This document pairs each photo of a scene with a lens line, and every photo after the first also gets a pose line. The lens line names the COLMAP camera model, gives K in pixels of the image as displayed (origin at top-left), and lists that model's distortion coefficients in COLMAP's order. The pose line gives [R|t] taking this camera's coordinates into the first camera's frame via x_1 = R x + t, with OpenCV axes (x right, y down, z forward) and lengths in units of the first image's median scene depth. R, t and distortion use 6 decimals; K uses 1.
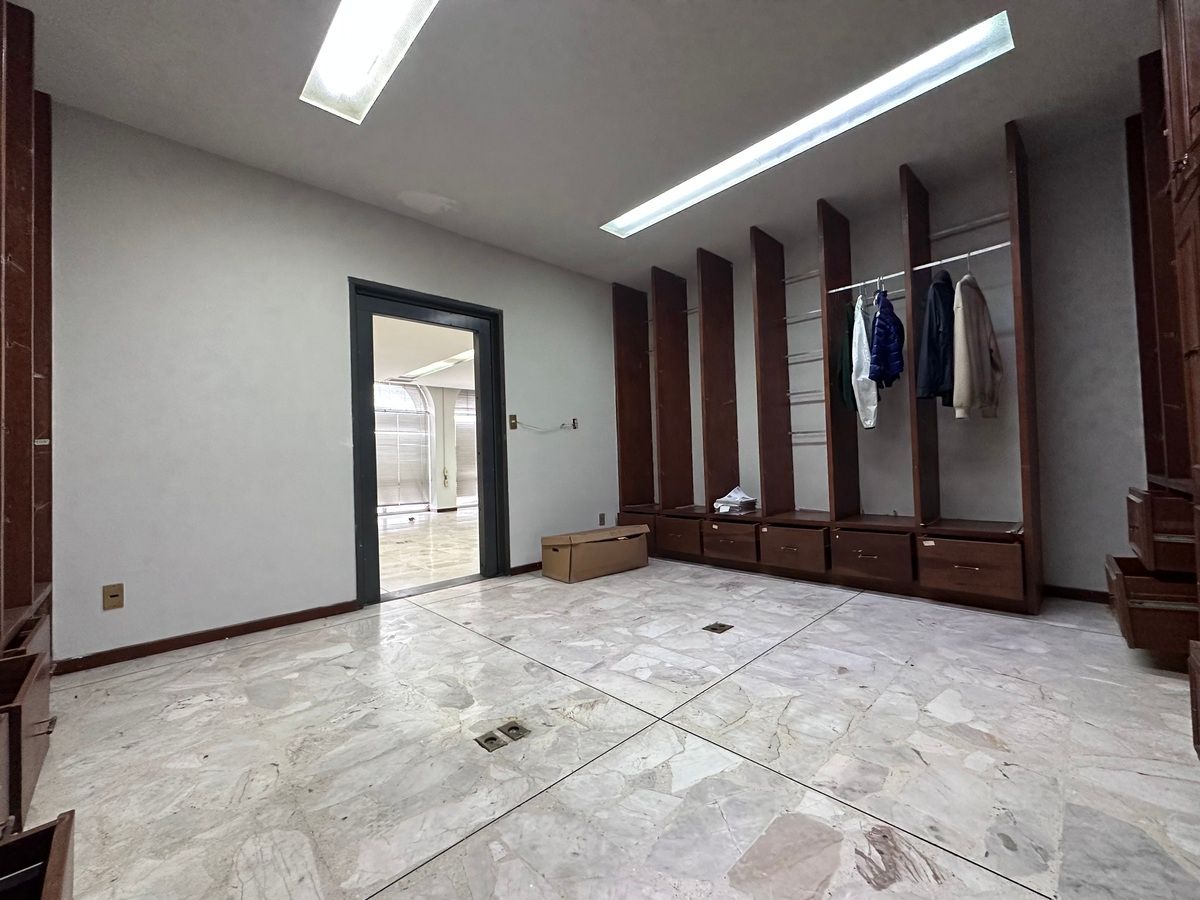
lens RADIAL K [[479.5, 0, 600.5], [0, 479.5, 449.2], [0, 0, 1]] dist [-0.002809, 0.000859]
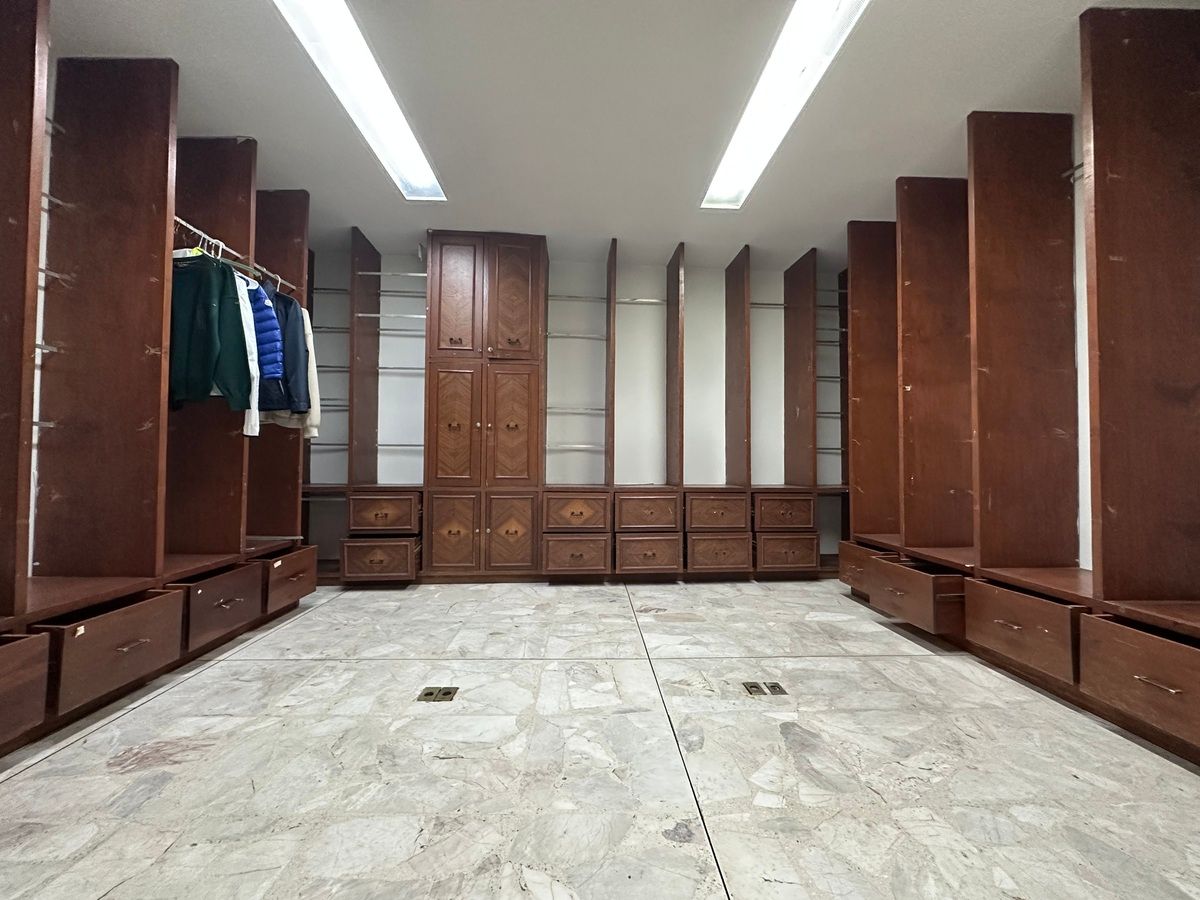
lens RADIAL K [[479.5, 0, 599.9], [0, 479.5, 447.2], [0, 0, 1]] dist [-0.002809, 0.000859]
pose [[-0.744672, 0.045979, 0.665845, -0.603935], [0.000737, 0.997680, -0.068070, 0.043538], [-0.667431, -0.050199, -0.742978, 1.819328]]
